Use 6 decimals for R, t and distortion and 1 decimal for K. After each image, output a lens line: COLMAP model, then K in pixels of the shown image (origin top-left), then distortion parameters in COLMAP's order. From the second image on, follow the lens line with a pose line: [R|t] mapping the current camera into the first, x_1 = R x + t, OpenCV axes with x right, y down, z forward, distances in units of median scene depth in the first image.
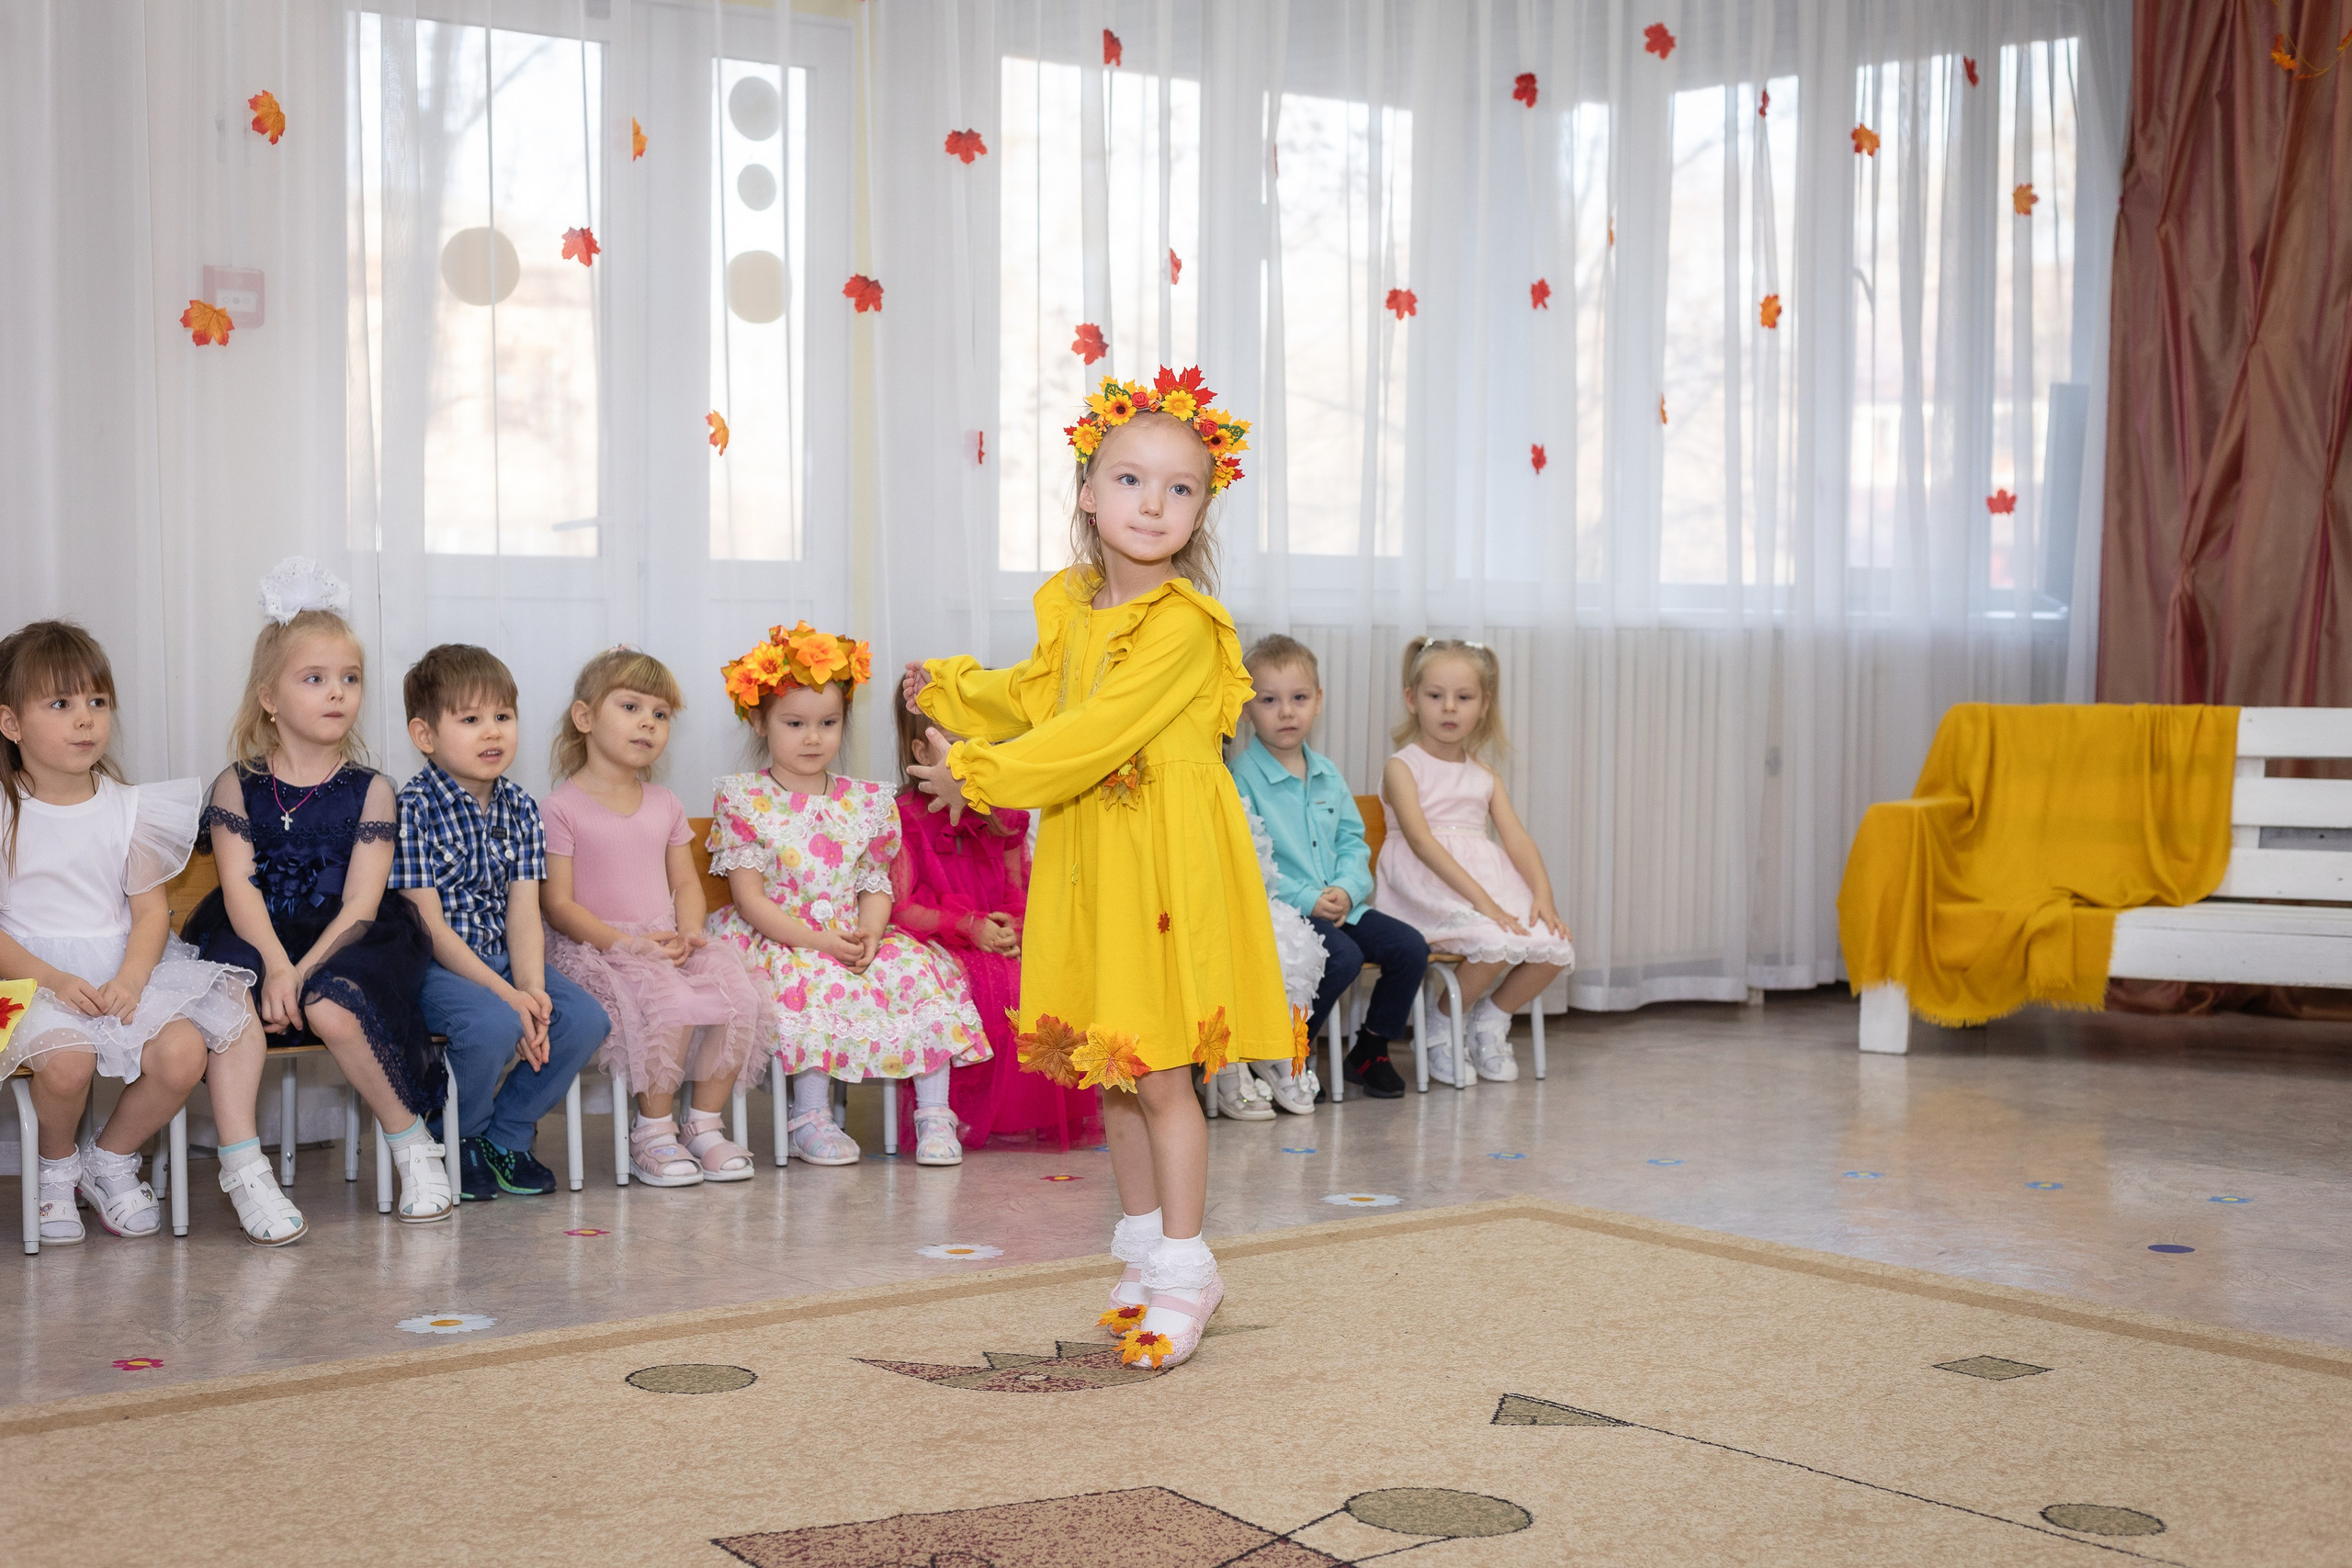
lens RADIAL K [[3415.6, 0, 1176.0], [0, 3415.6, 784.0], [0, 0, 1]] dist [0.007842, 0.001709]
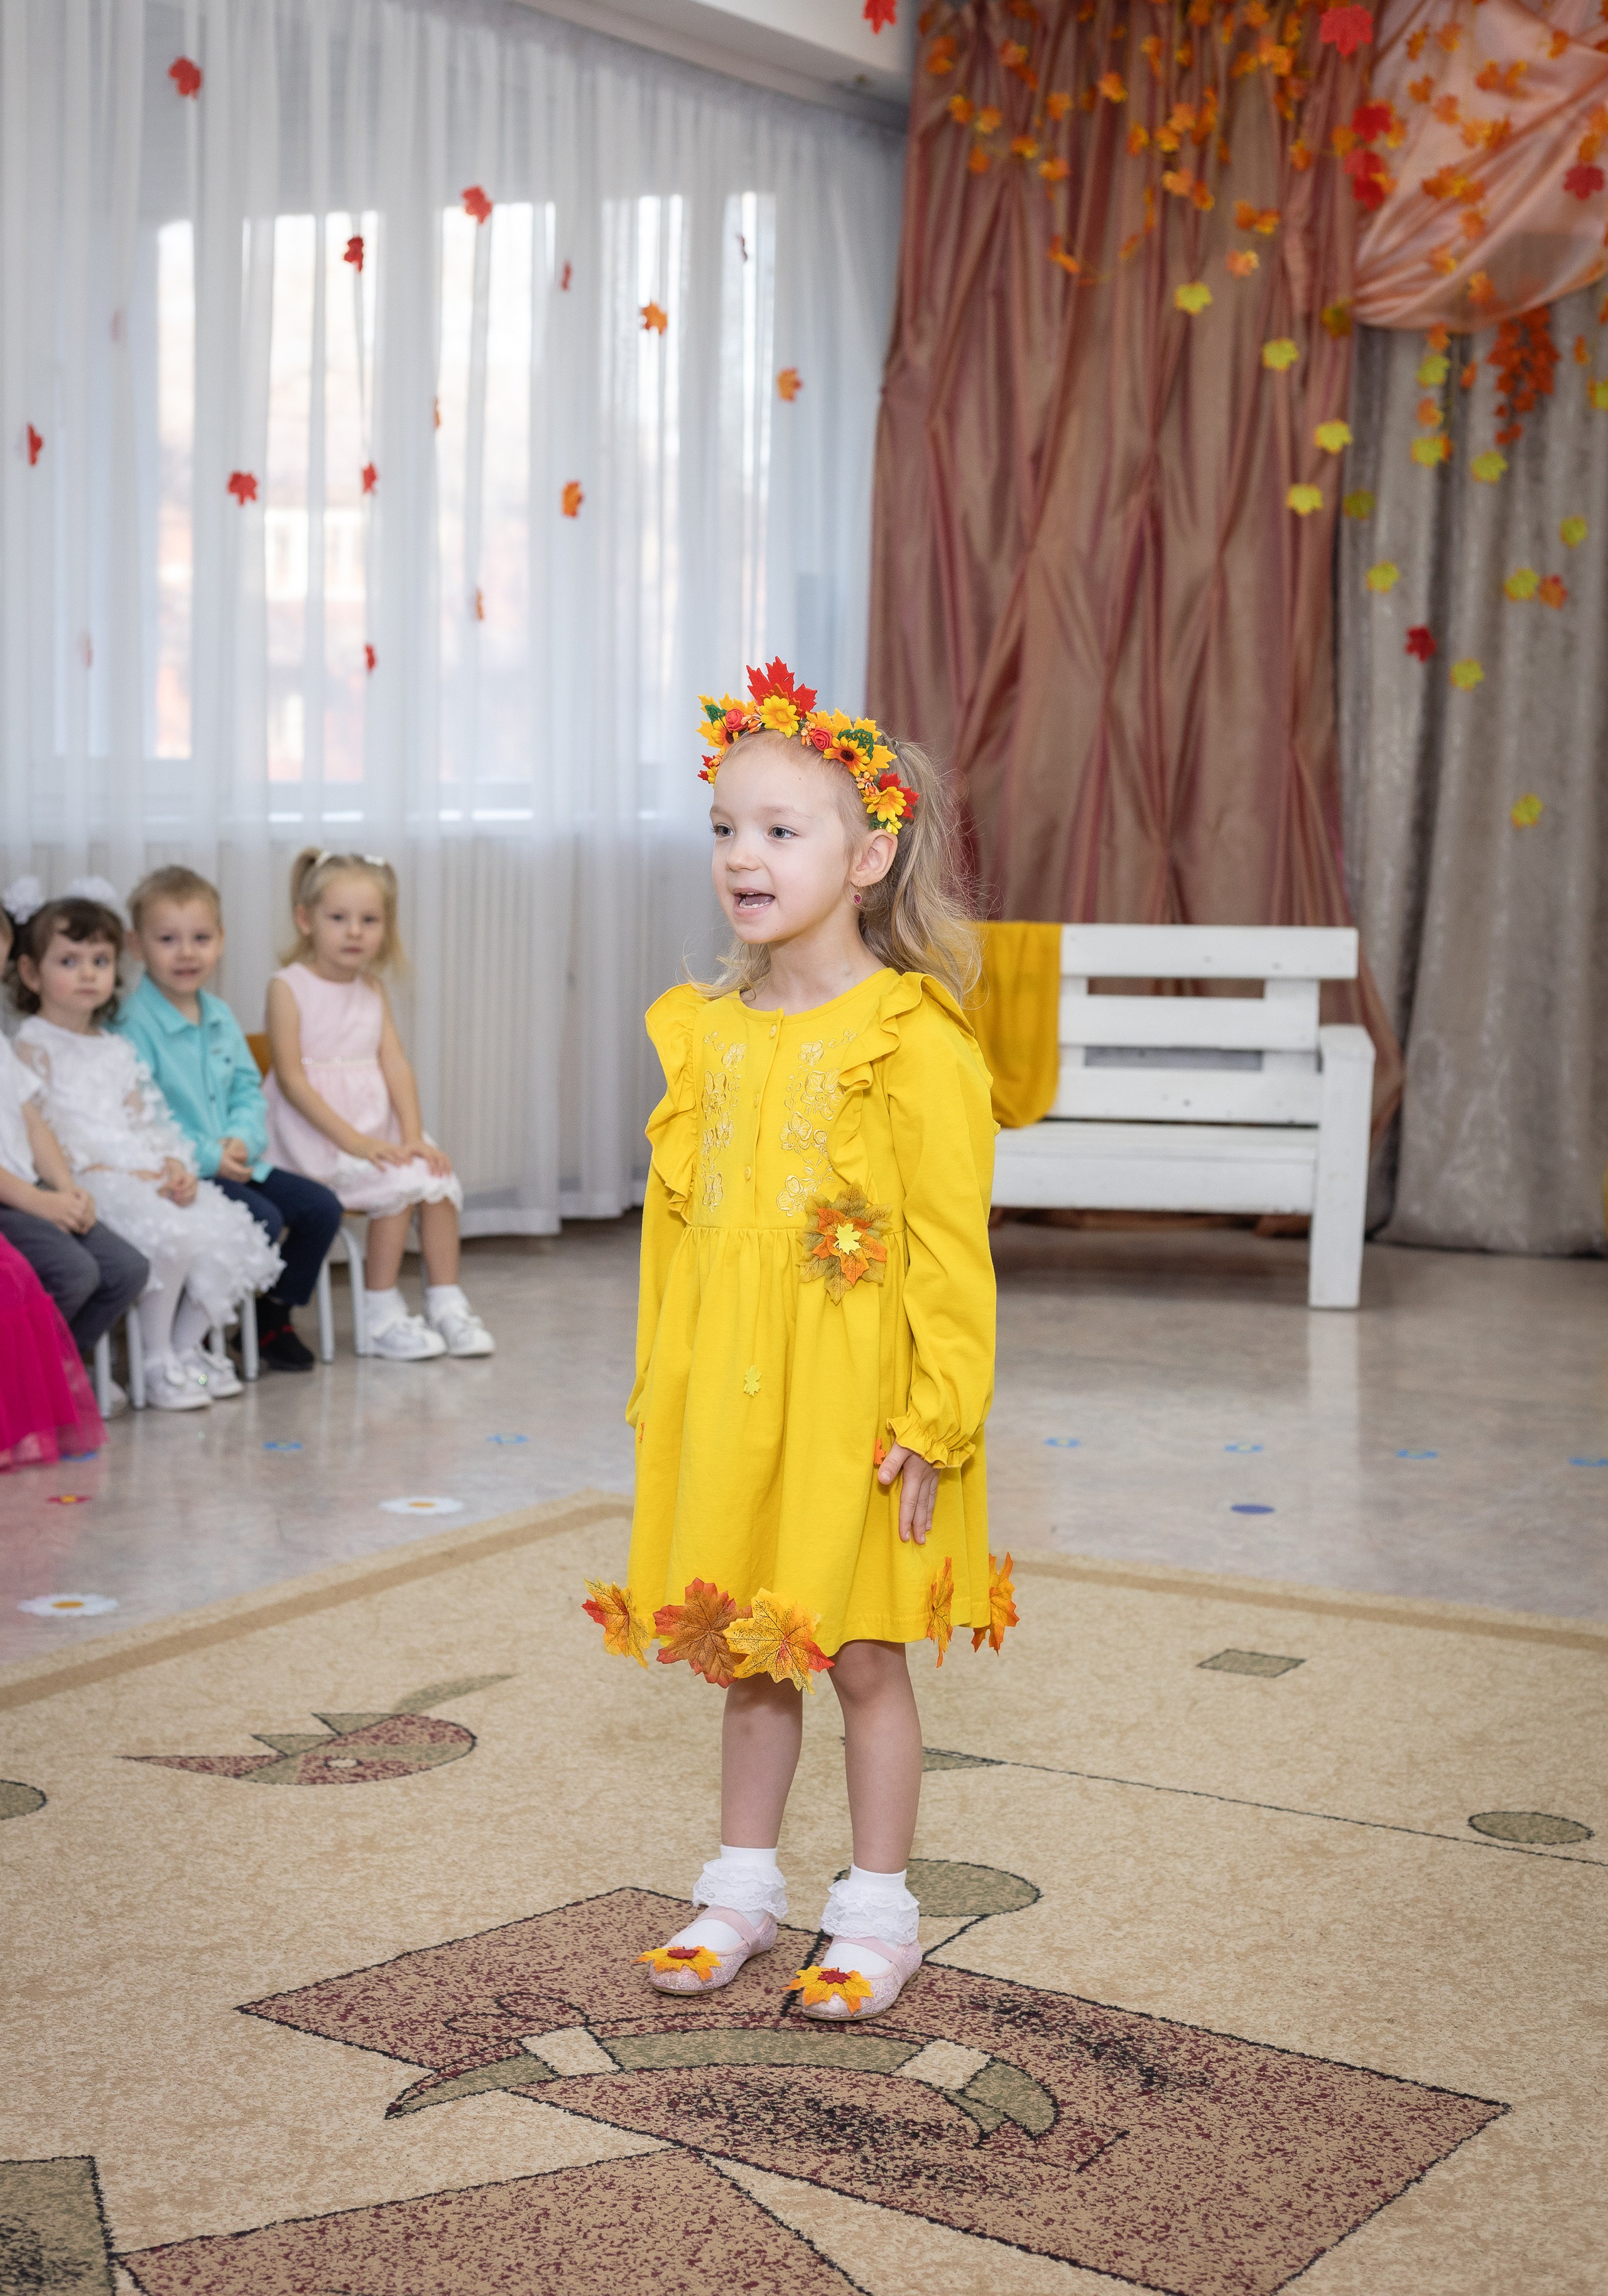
lens RADIAL K [[3697.5, 0, 767.9], [0, 3697.5, 1086.4], [0, 0, 1]] dist [0.007167, -0.060820]
pose [[0.928002, -0.024492, 0.371770, -0.170031], [0.005310, 0.998605, 0.052532, -0.032447], [-0.372538, -0.046776, 0.926837, 0.031823]]
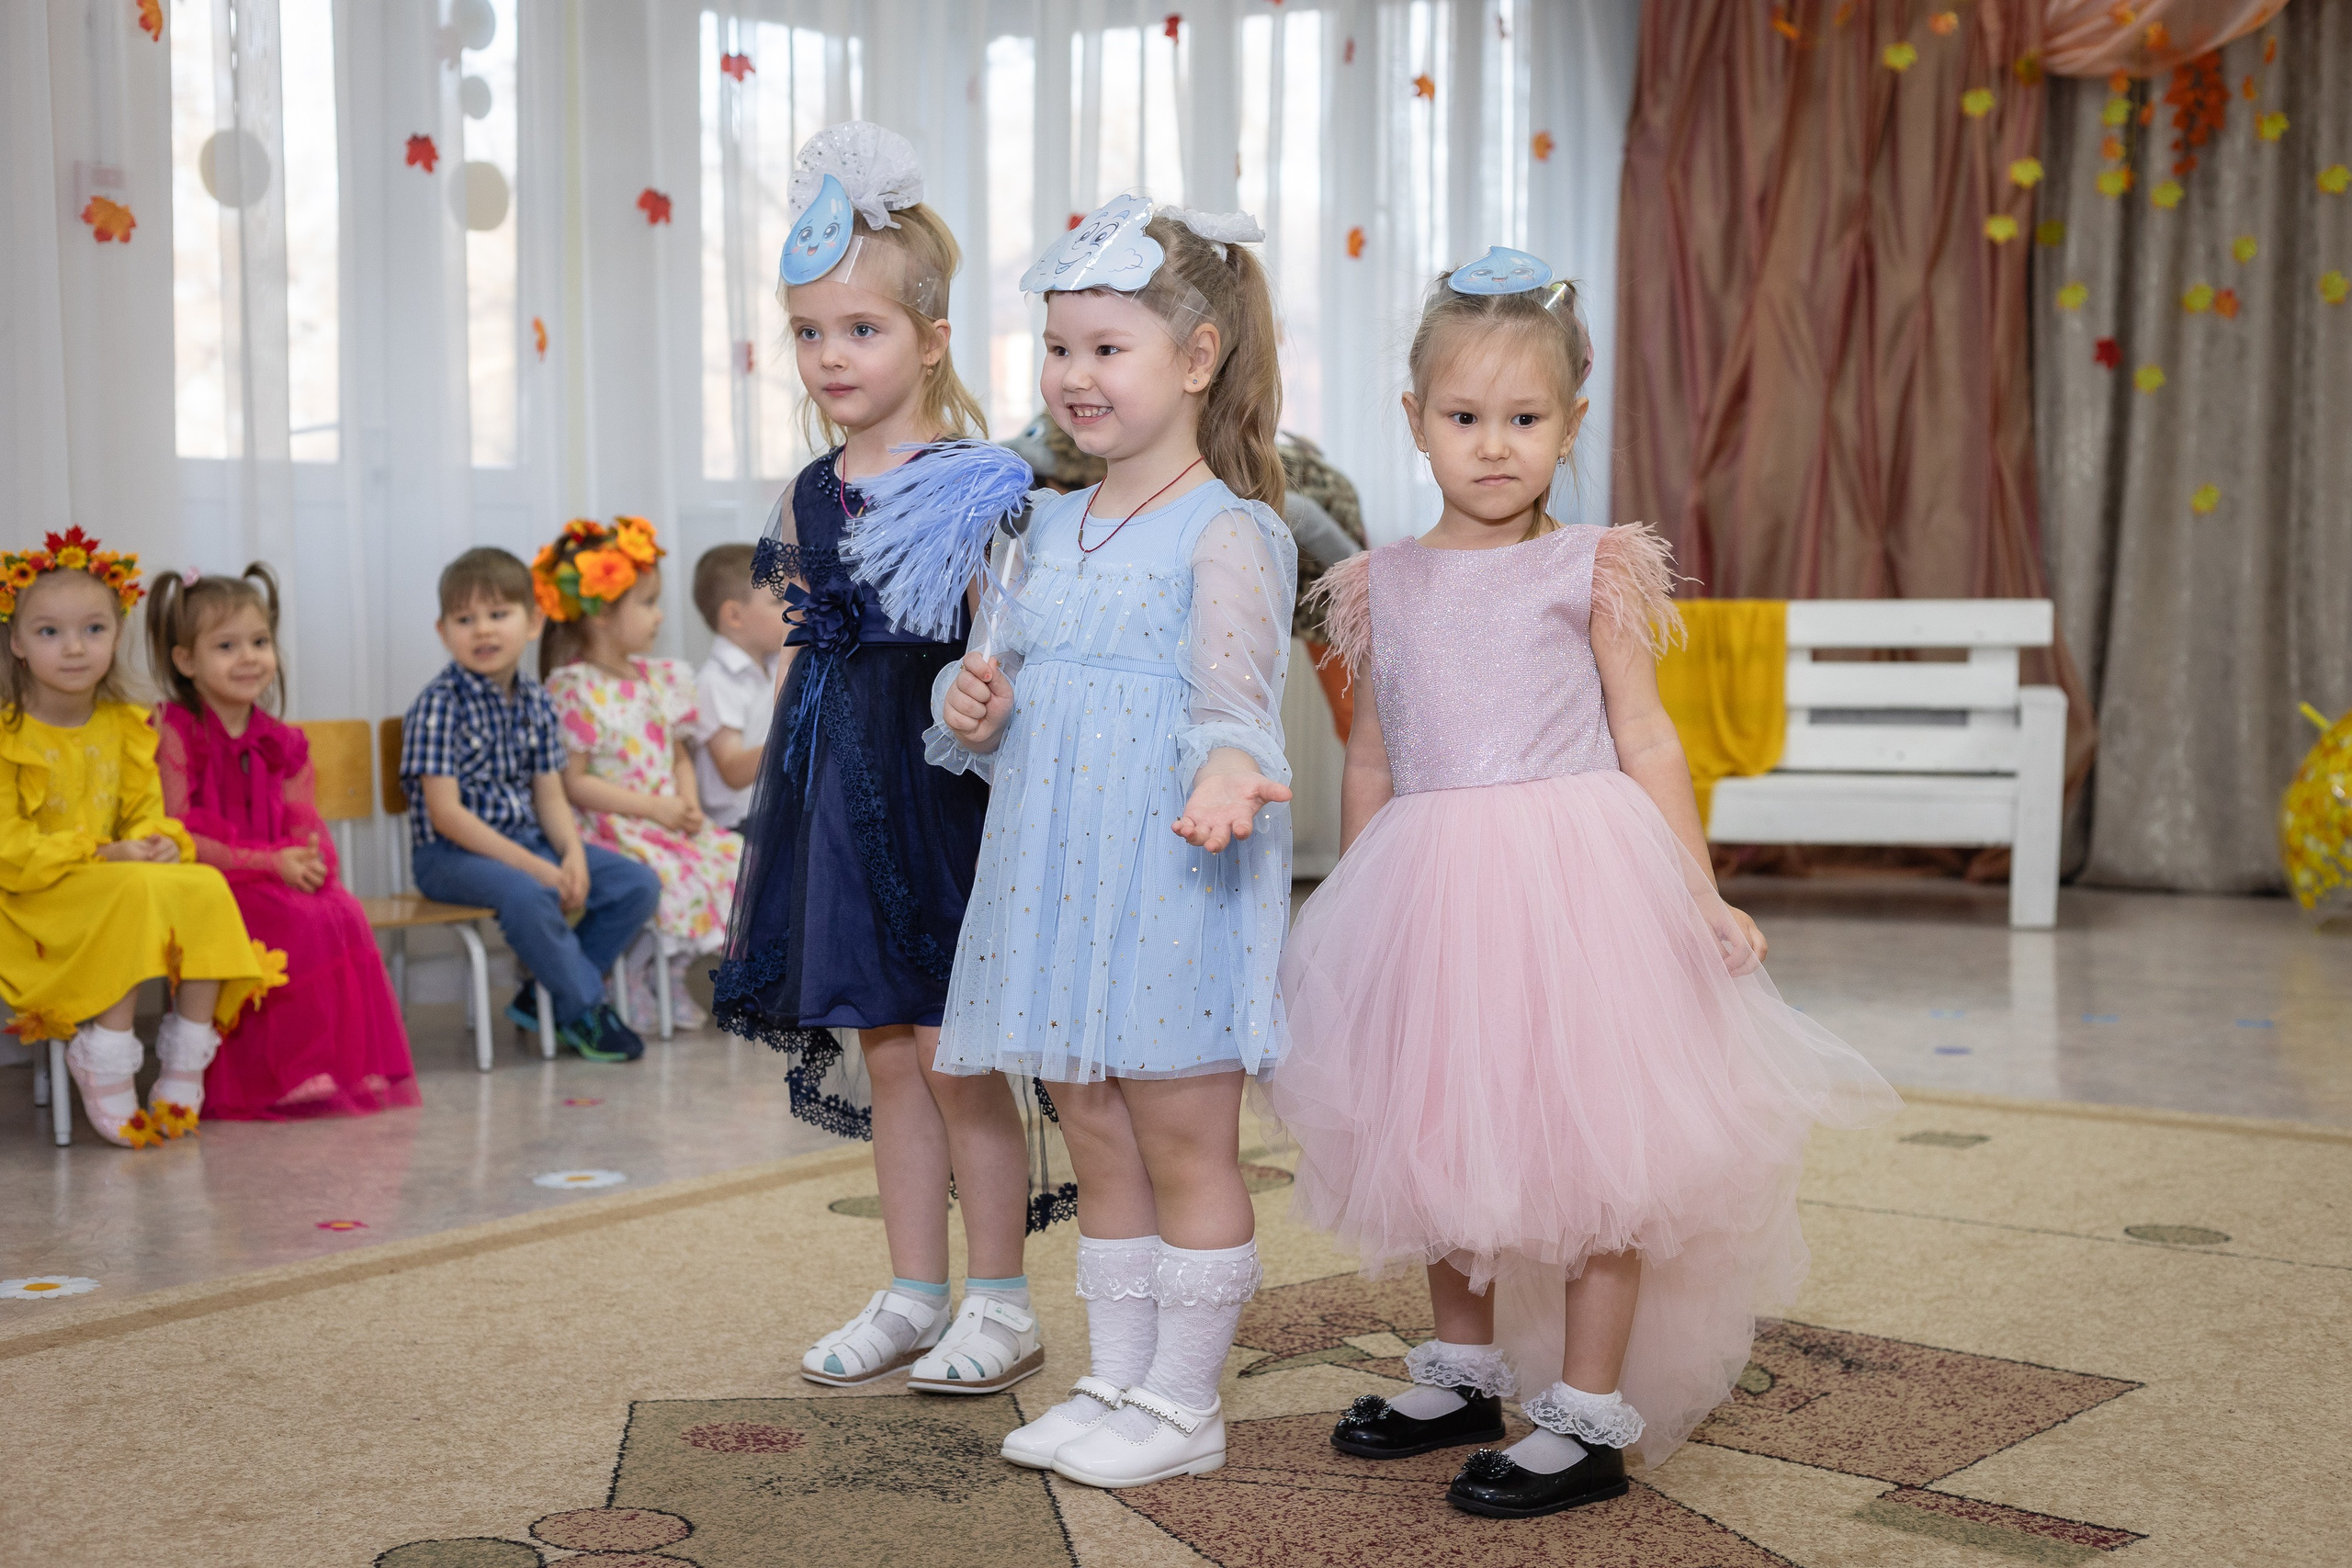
lens RADIAL K [[3436.0, 0, 1176.0], [0, 3436.0, 784.0], [0, 0, 1]] dist [-0.003730, 0.047969]
pose [[0.960762, -0.020895, 0.276587, -0.201037], [0.015178, 0.999625, 0.022795, 0.008935], [-0.276959, -0.017702, 0.960719, -0.040826]]
